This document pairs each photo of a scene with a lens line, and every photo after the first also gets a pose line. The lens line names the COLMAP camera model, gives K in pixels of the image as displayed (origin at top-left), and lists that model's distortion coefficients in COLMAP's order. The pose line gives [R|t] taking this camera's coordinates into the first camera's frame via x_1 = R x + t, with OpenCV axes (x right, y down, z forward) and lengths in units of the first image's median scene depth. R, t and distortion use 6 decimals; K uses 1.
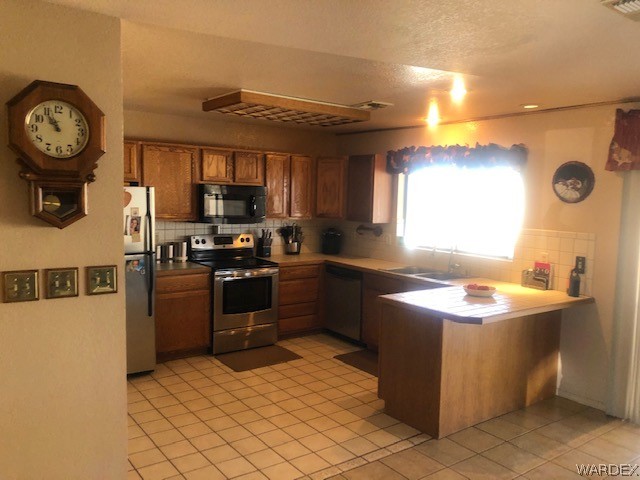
lens RADIAL K [[523.2, 0, 319.2], [0, 523.2, 242.3], [0, 0, 1]] dist [0.058807, -0.061938]
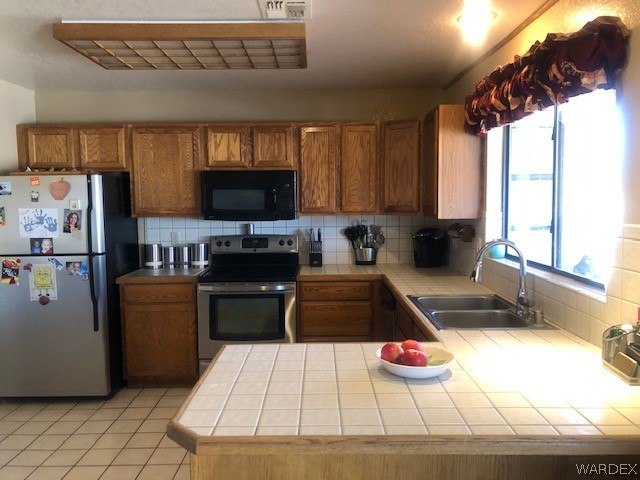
lens RADIAL K [[523.2, 0, 319.2], [0, 523.2, 242.3], [0, 0, 1]] dist [0.058807, -0.061938]
pose [[0.802784, 0.017894, -0.596001, 0.379059], [-0.025275, 0.999672, -0.004030, -0.003600], [0.595734, 0.018299, 0.802974, 0.453835]]
